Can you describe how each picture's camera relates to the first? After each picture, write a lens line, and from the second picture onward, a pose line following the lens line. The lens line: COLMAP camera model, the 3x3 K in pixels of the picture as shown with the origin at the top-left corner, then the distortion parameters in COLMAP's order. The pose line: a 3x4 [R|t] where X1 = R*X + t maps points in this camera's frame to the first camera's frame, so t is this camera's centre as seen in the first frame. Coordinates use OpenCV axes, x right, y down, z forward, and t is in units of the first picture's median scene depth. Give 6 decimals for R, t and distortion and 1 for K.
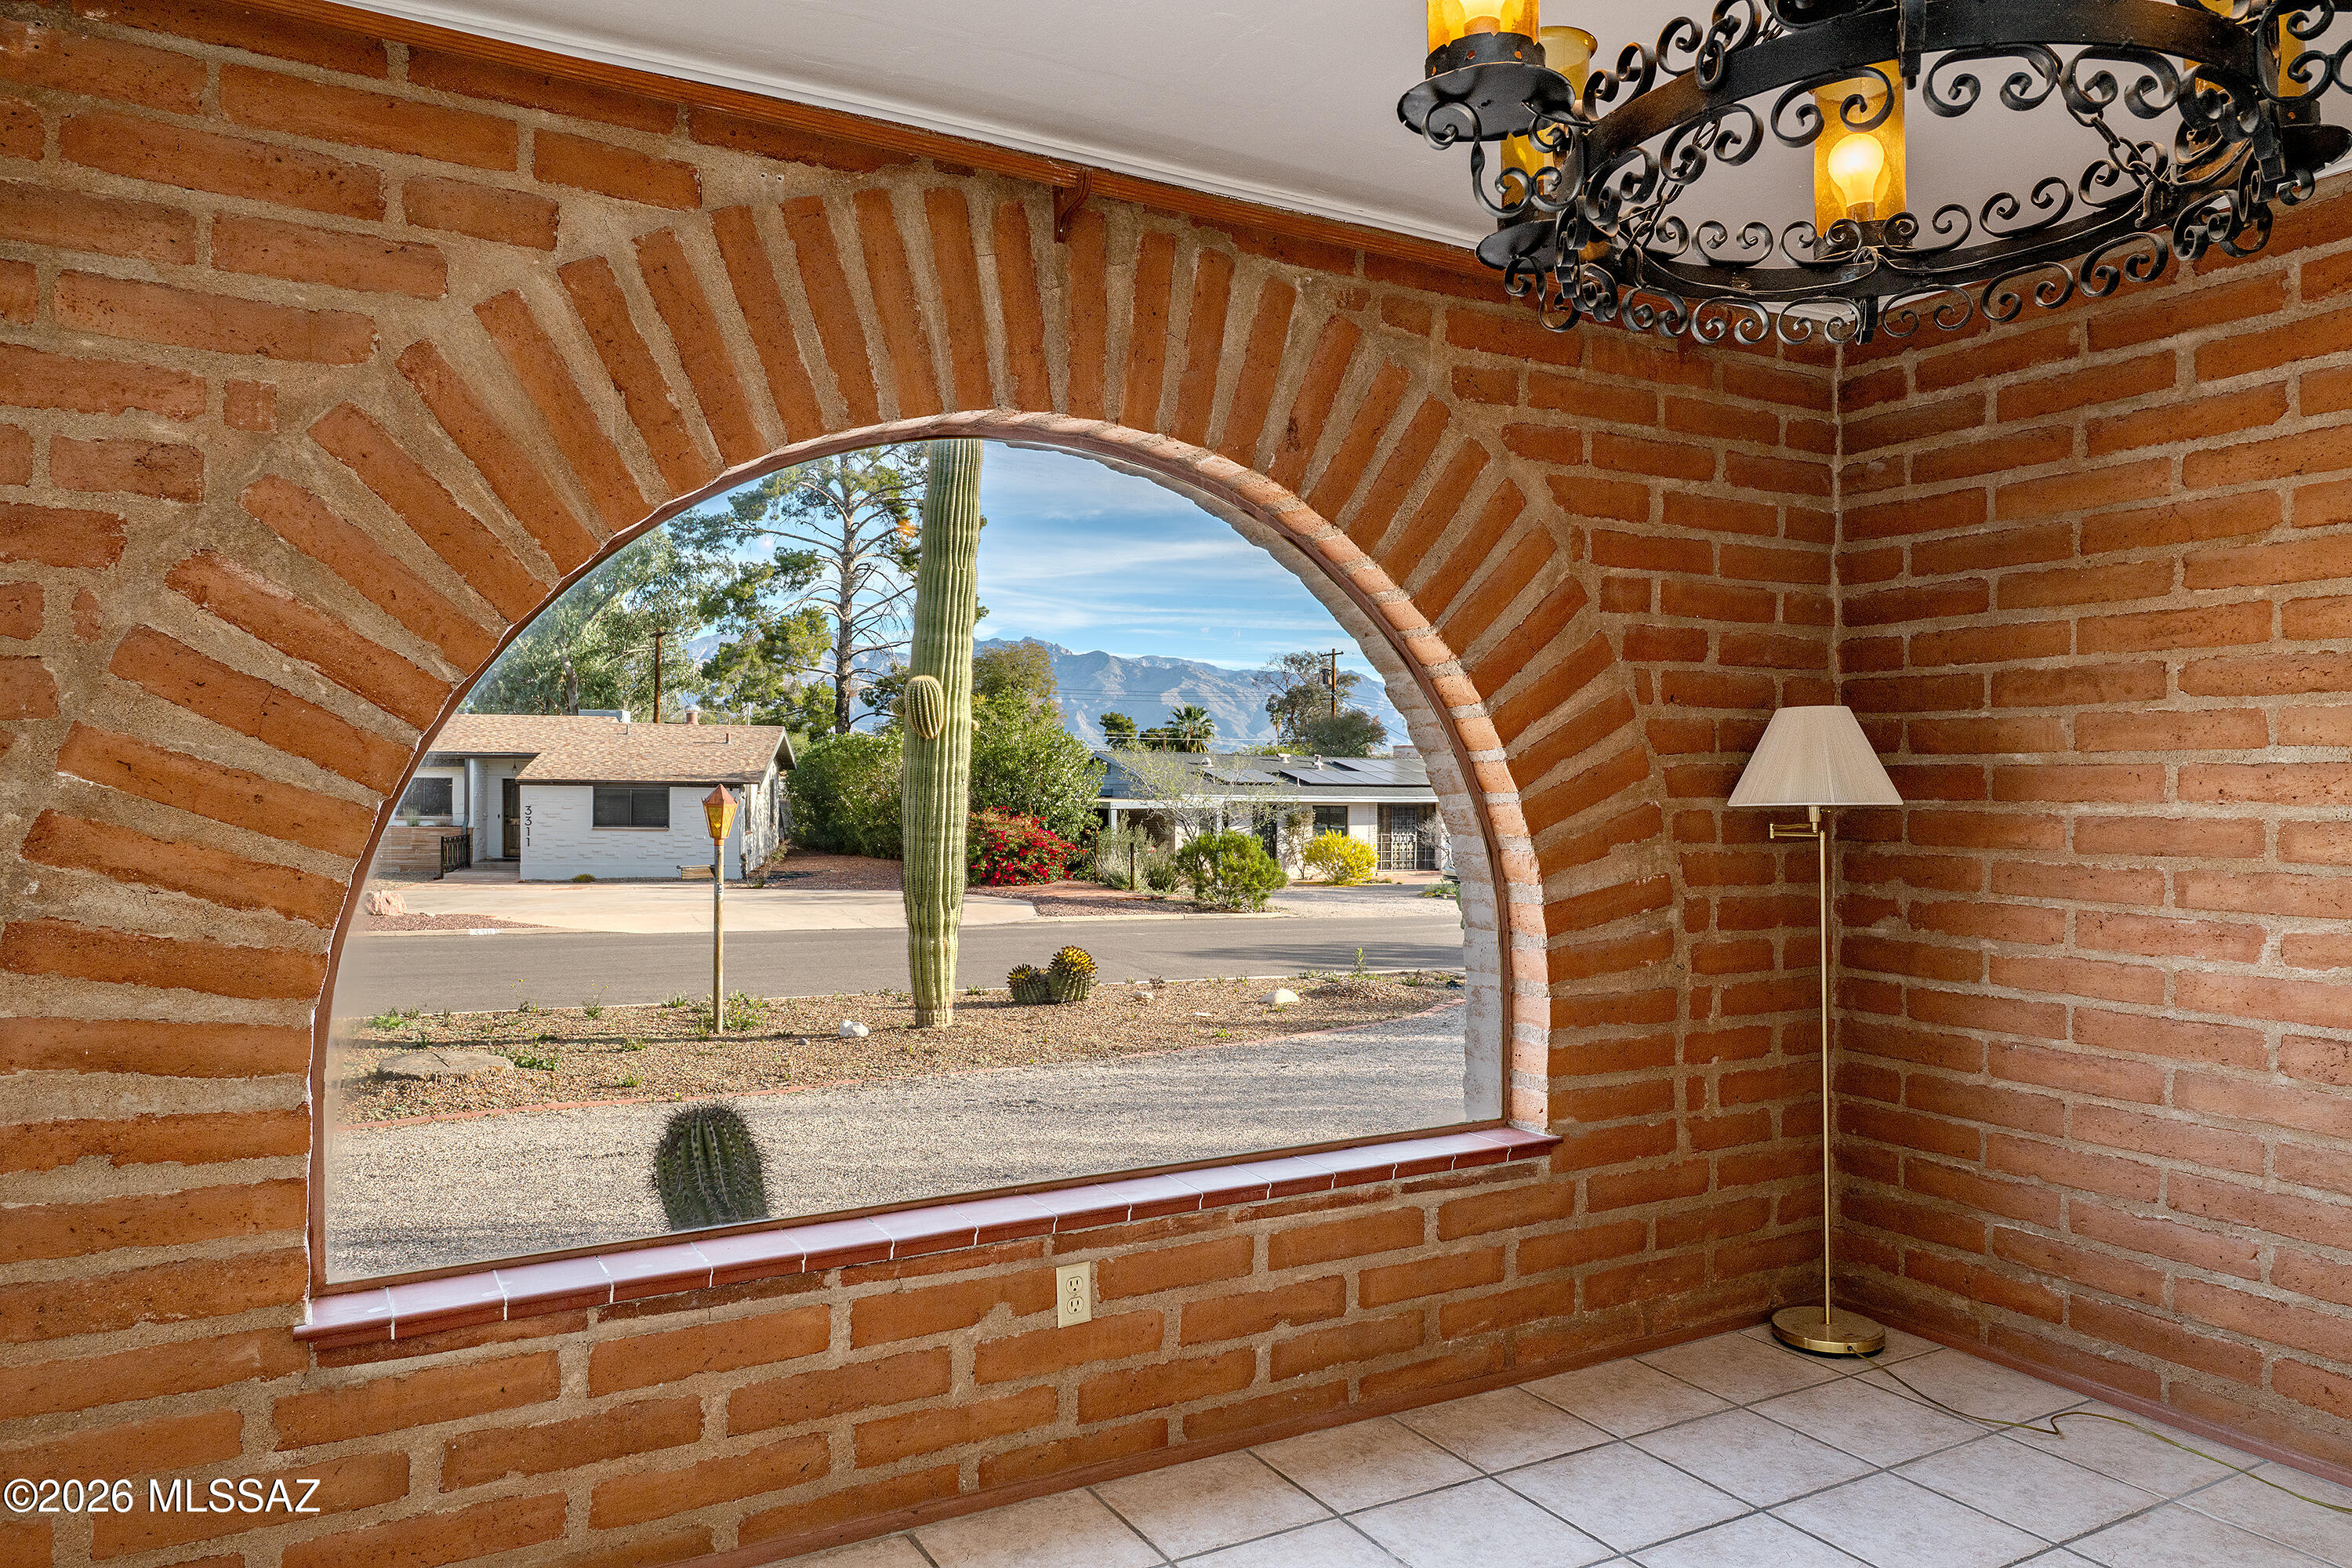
lens RADIAL K [[1572.8, 0, 1181.3], [0, 1572.8, 764.4], [0, 0, 1]] dist [-0.003773, -0.007635]
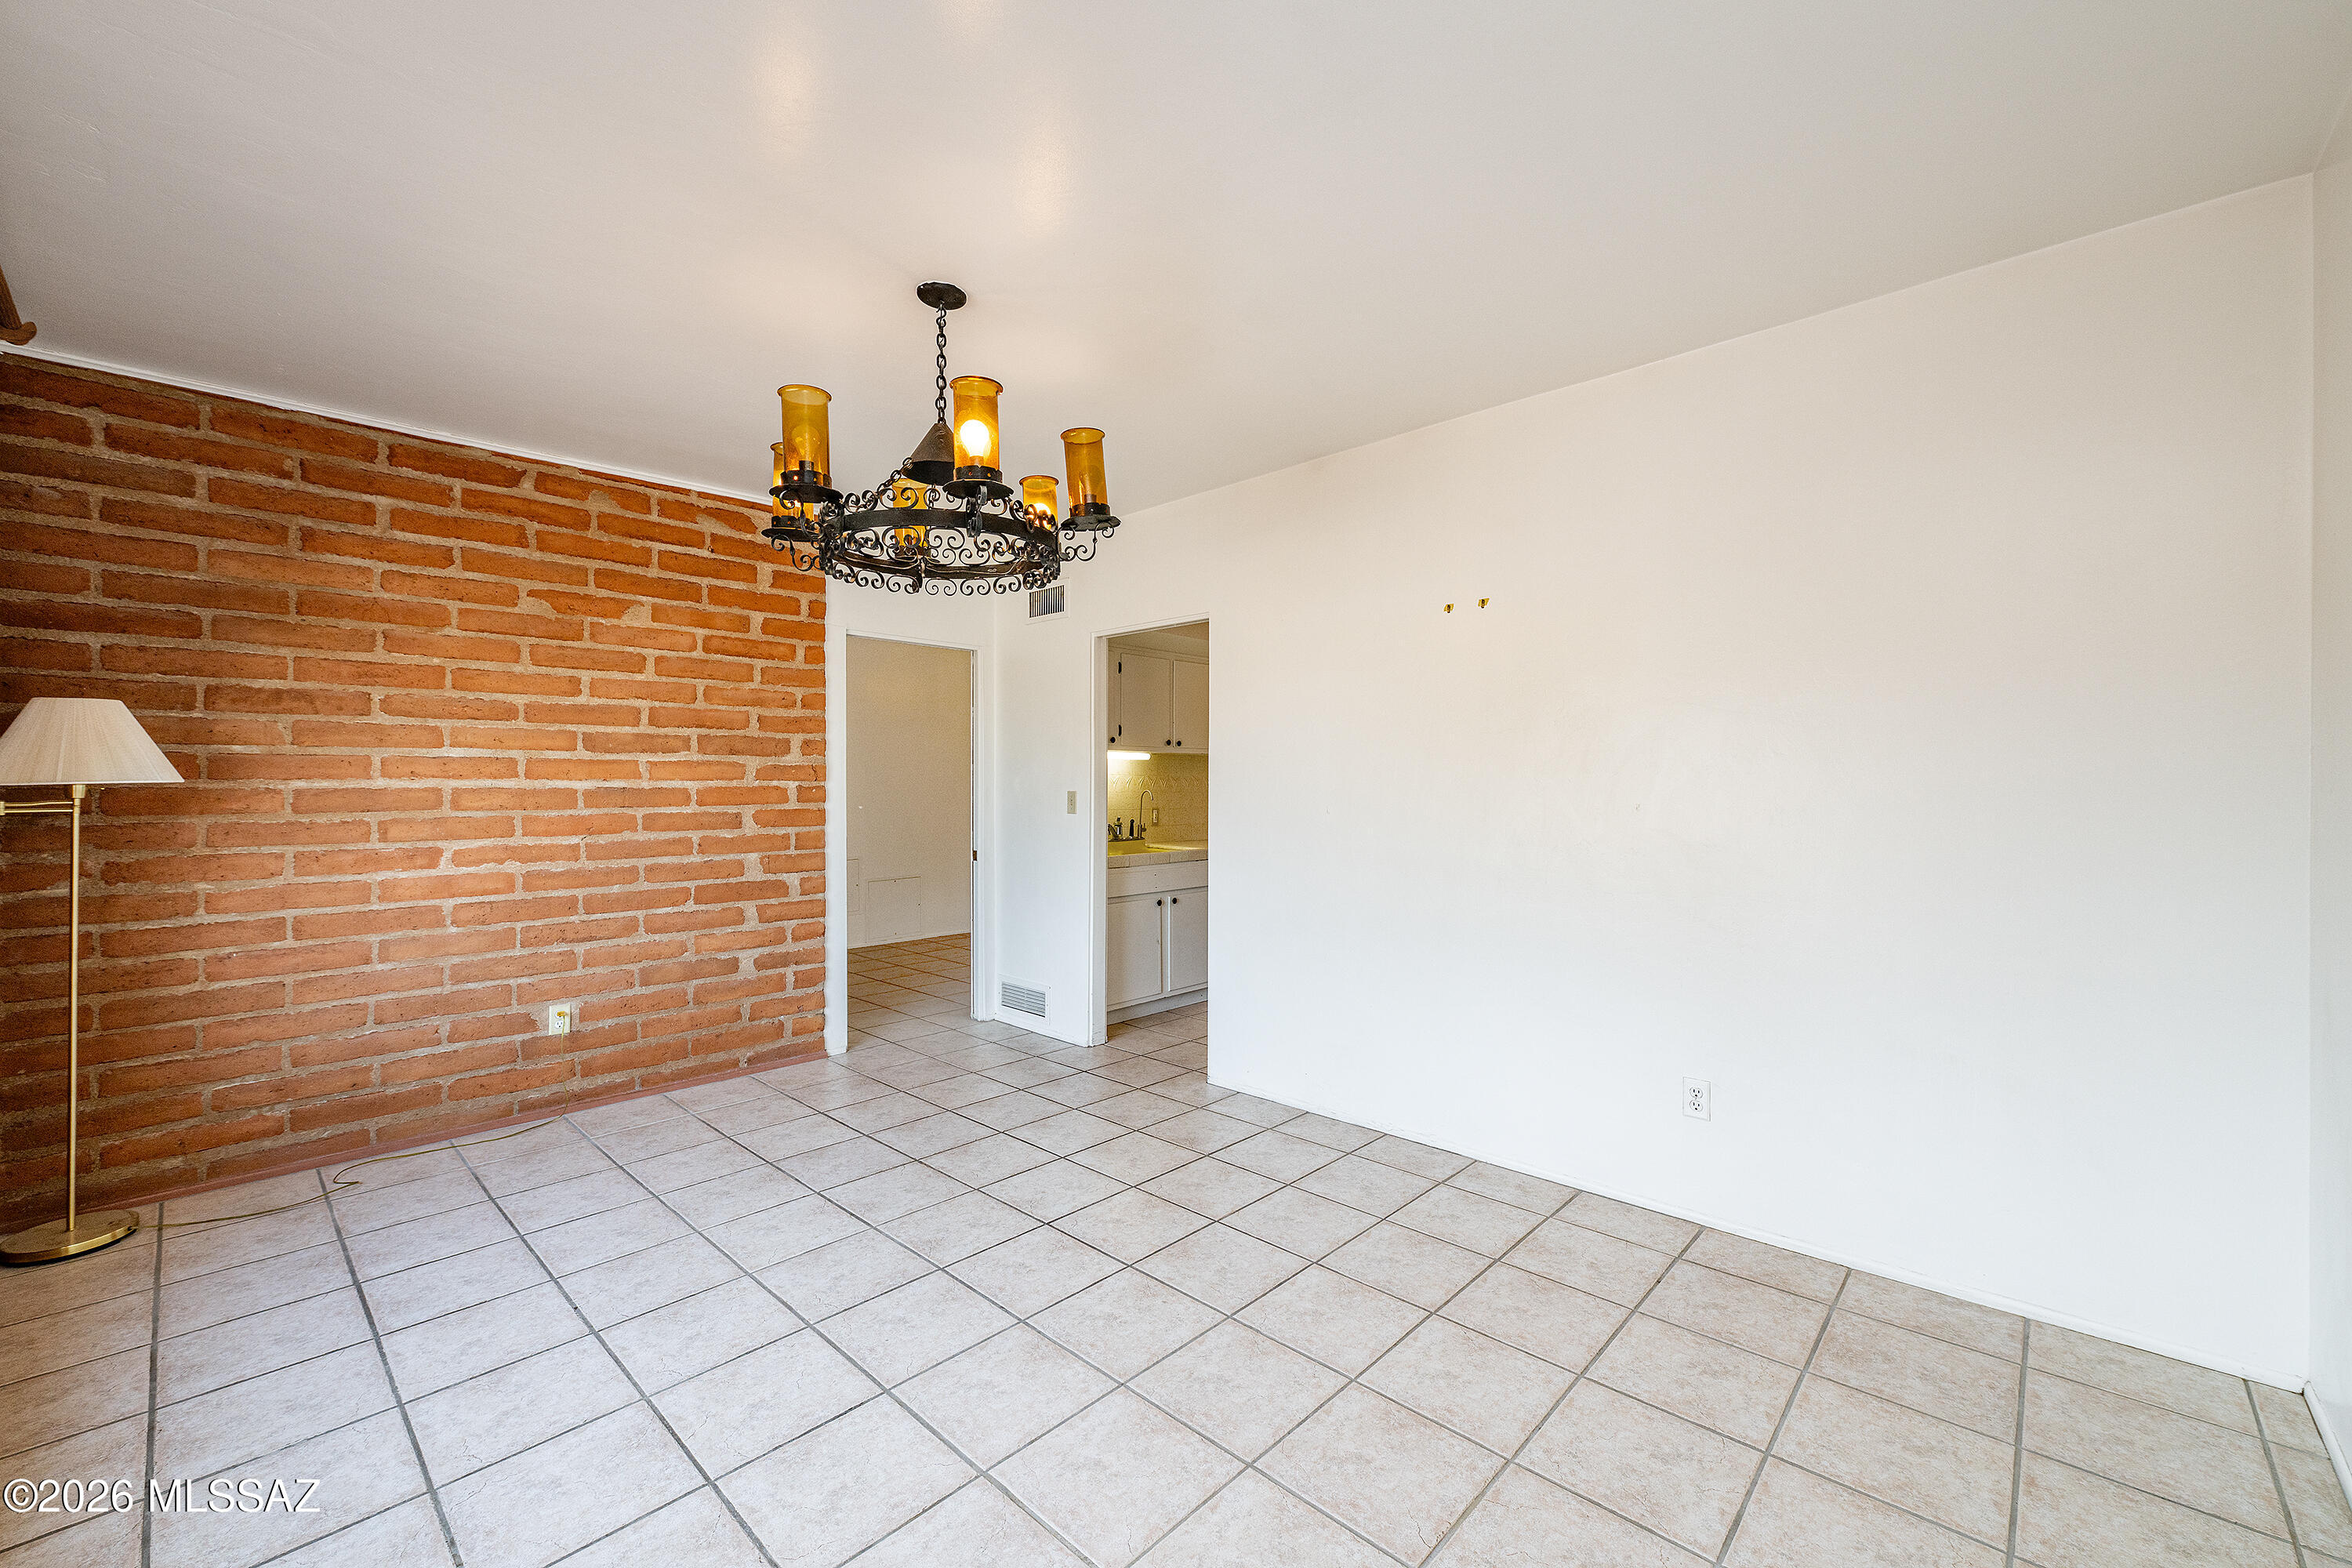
lens RADIAL K [[935.3, 0, 1181.9], [0, 935.3, 790.5], [0, 0, 1]] dist [0.007407, -0.000906]
pose [[-0.292022, -0.011194, 0.956346, -0.556770], [-0.007984, 0.999925, 0.009266, 0.020330], [-0.956378, -0.004930, -0.292089, 0.473173]]
